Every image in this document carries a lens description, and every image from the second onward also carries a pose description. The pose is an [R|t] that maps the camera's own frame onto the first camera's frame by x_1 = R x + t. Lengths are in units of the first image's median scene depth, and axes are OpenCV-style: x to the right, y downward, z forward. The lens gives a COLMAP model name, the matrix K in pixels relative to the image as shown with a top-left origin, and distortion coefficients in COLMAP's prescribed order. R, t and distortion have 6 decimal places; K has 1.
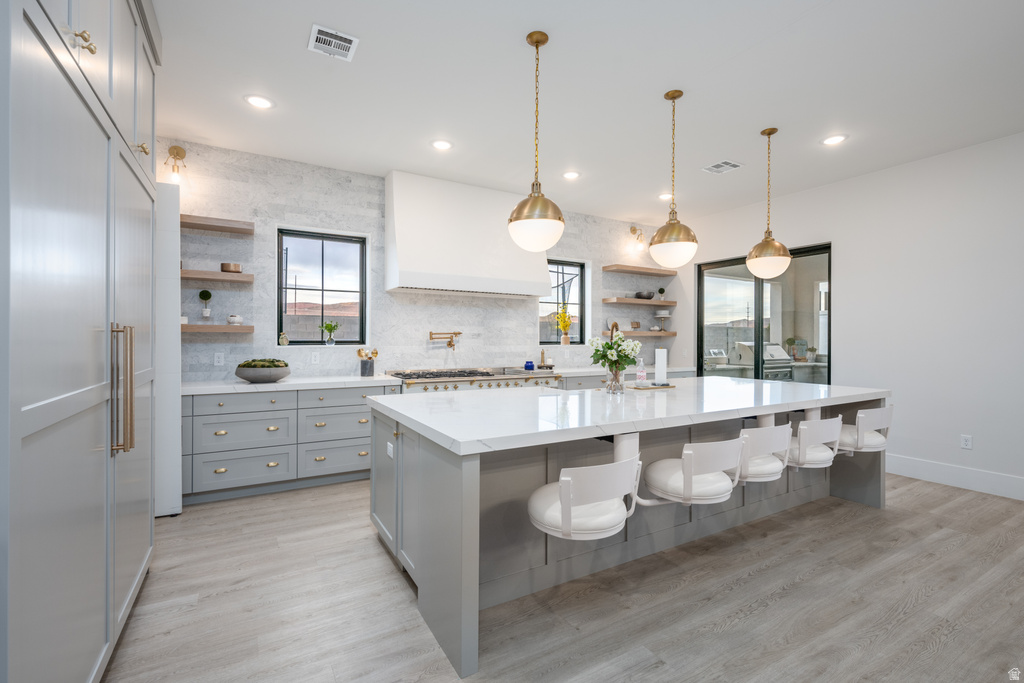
lens RADIAL K [[458.3, 0, 517.3], [0, 458.3, 339.6], [0, 0, 1]] dist [-0.001404, -0.000775]
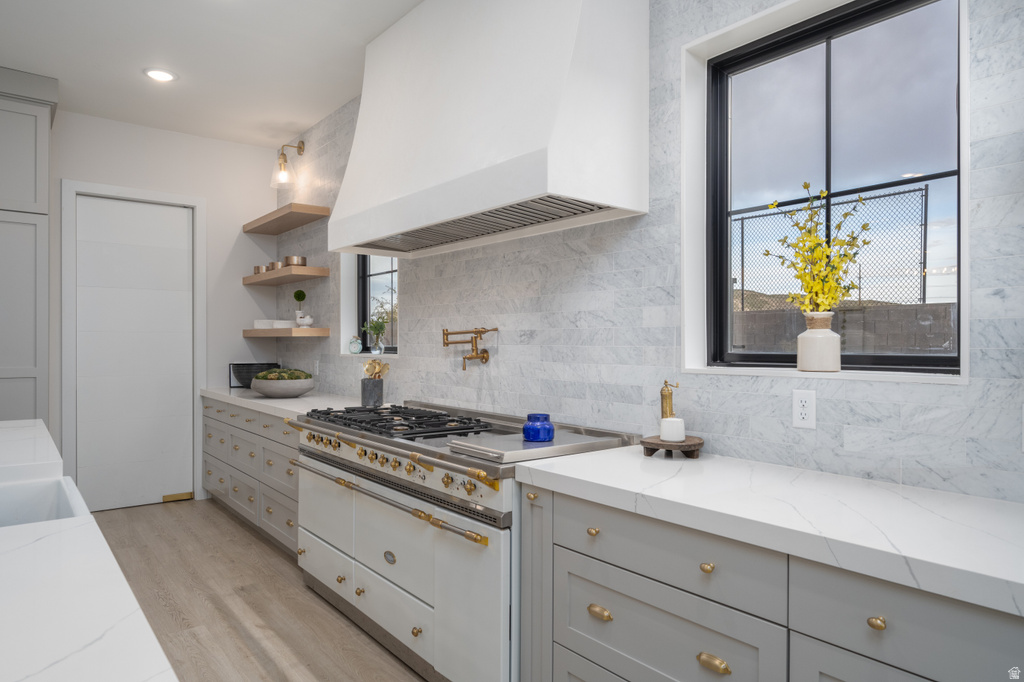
lens RADIAL K [[634.6, 0, 512.1], [0, 634.6, 345.9], [0, 0, 1]] dist [-0.003350, -0.000624]
pose [[0.149276, 0.001215, -0.988795, 0.523046], [-0.004430, 0.999990, 0.000560, -0.000603], [0.988786, 0.004297, 0.149279, 1.045457]]
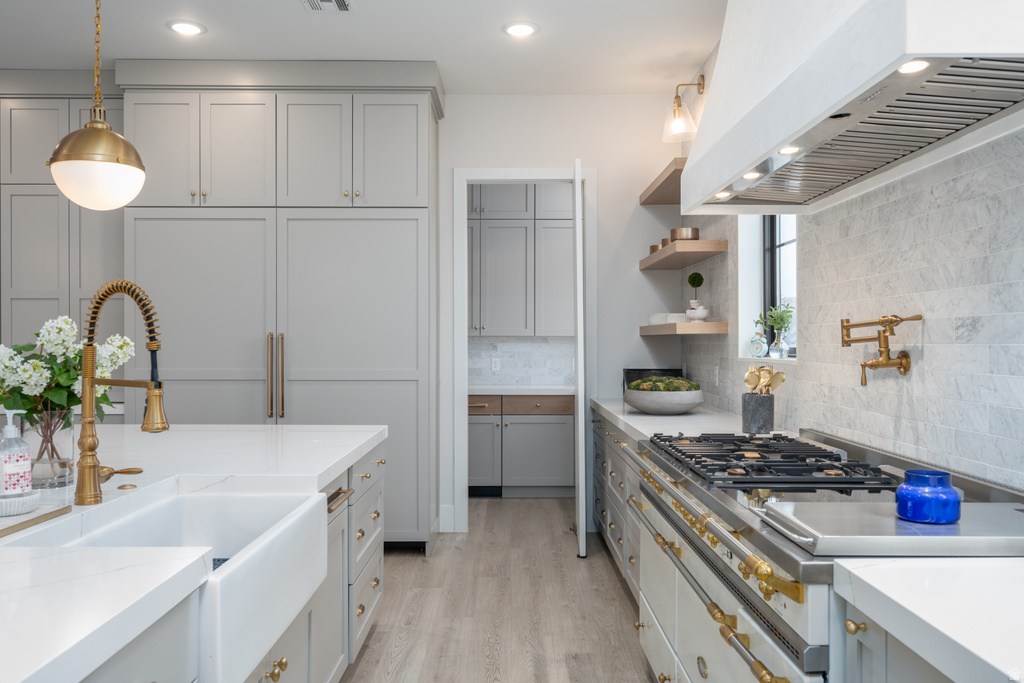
lens RADIAL K [[806.1, 0, 518.3], [0, 806.1, 344.8], [0, 0, 1]] dist [-0.003153, 0.000301]
pose [[-0.492882, -0.000599, -0.870096, 0.415261], [-0.001266, 0.999999, 0.000028, -0.000292], [0.870095, 0.001115, -0.492883, 1.158726]]
